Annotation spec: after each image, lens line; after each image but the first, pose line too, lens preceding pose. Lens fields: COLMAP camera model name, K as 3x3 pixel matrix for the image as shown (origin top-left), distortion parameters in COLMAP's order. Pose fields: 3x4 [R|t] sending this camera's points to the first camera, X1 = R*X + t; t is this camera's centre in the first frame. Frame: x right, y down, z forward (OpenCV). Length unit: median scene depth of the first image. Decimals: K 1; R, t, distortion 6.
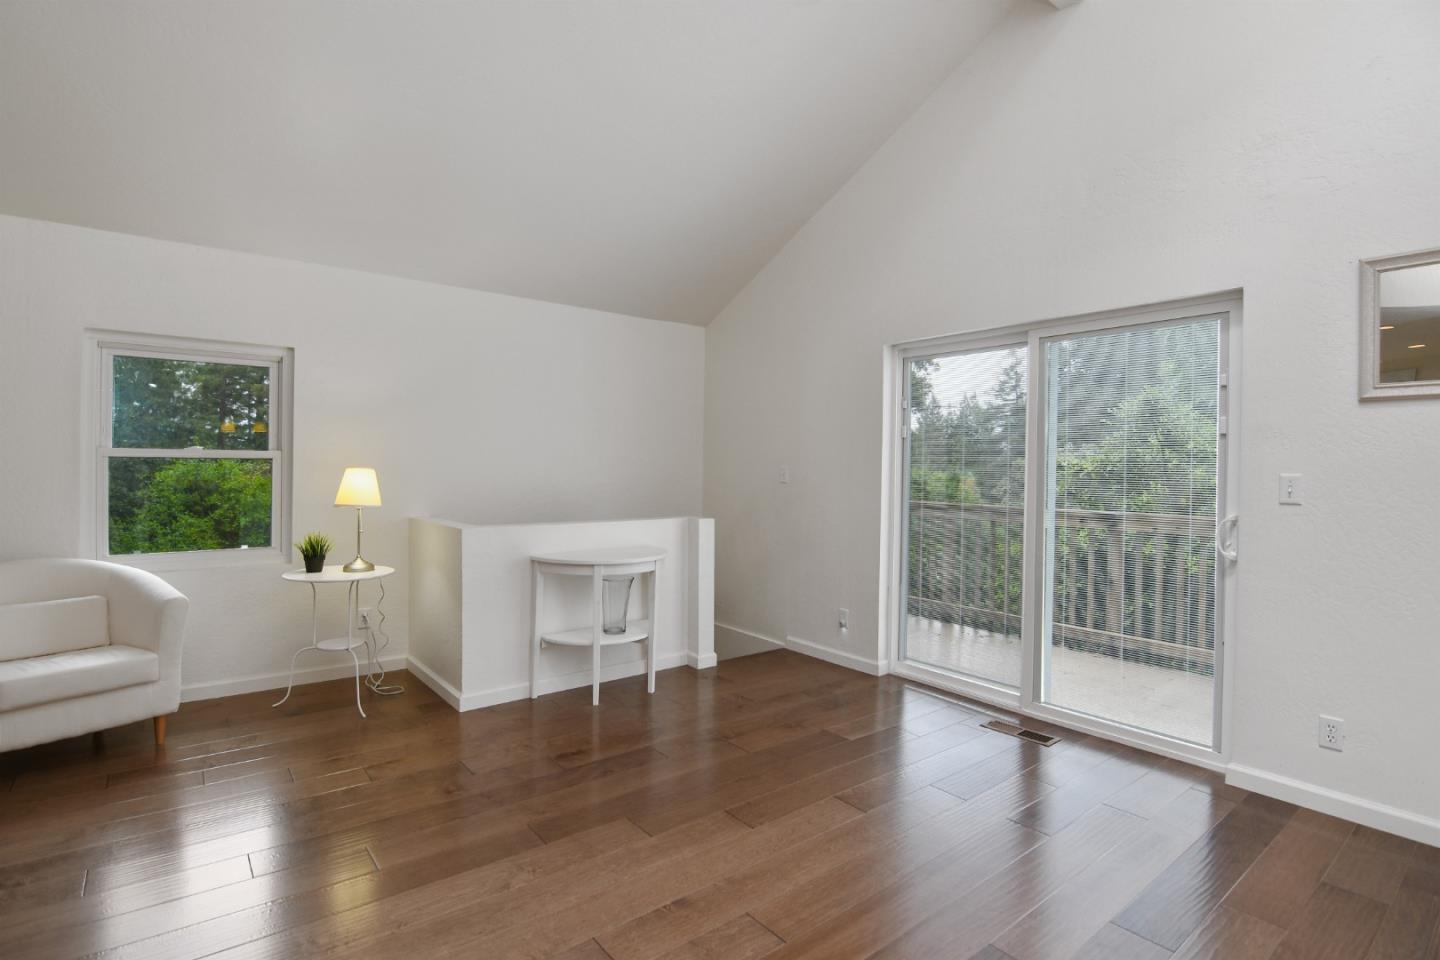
lens RADIAL K [[699.3, 0, 714.6], [0, 699.3, 475.4], [0, 0, 1]] dist [-0.021659, -0.001524]
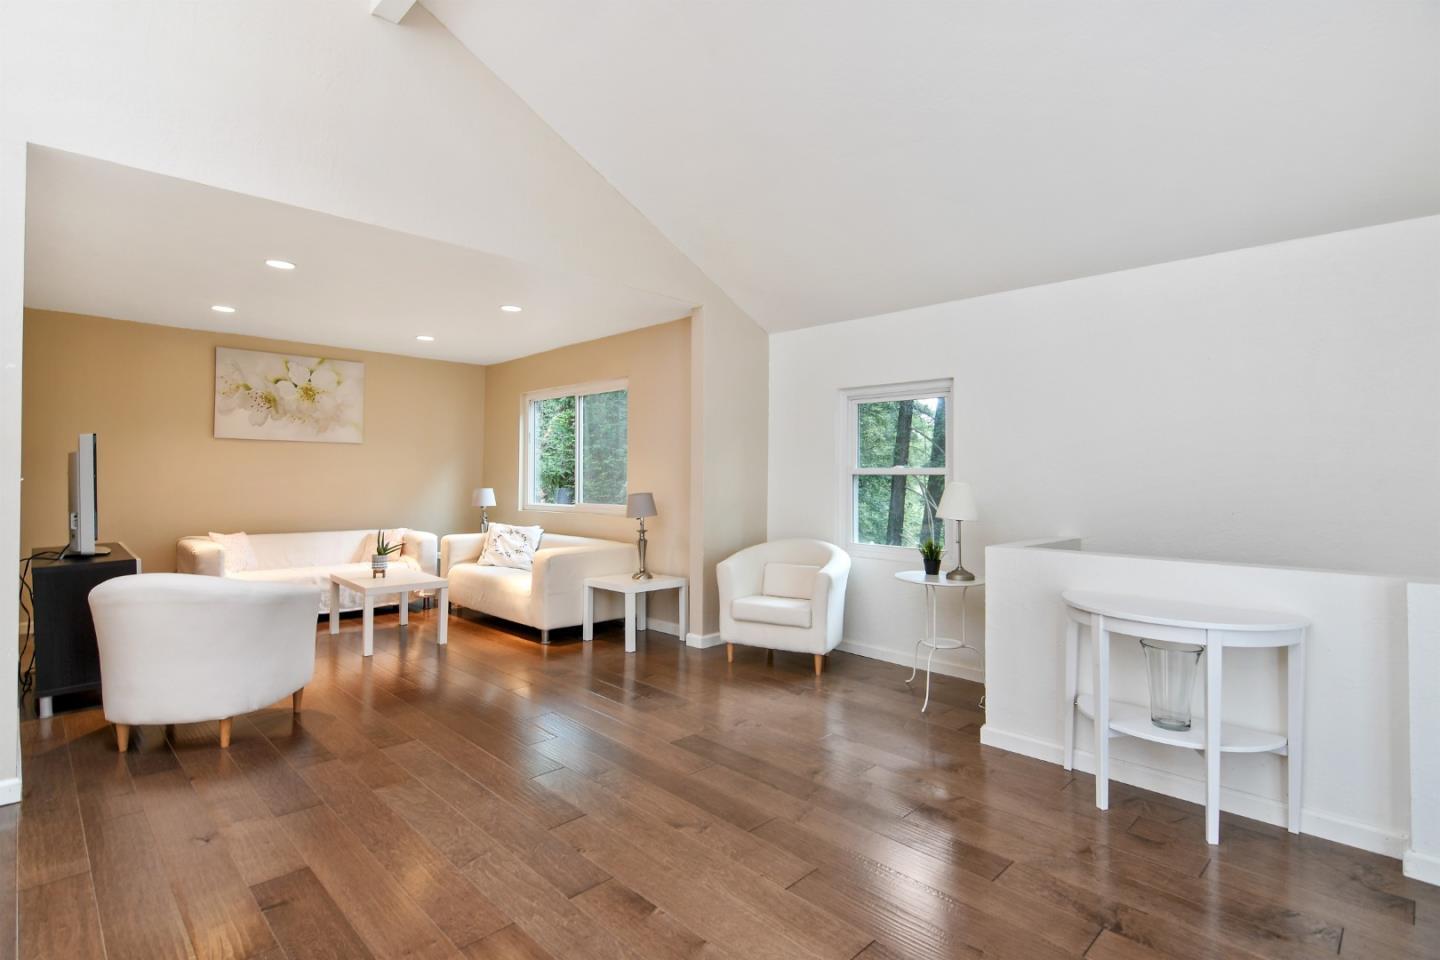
lens RADIAL K [[705.8, 0, 720.0], [0, 705.8, 480.0], [0, 0, 1]] dist [0.075454, -0.000106]
pose [[0.115409, -0.006861, -0.993294, 0.542081], [-0.014338, 0.999860, -0.008572, 0.000880], [0.993215, 0.015231, 0.115294, 0.522464]]
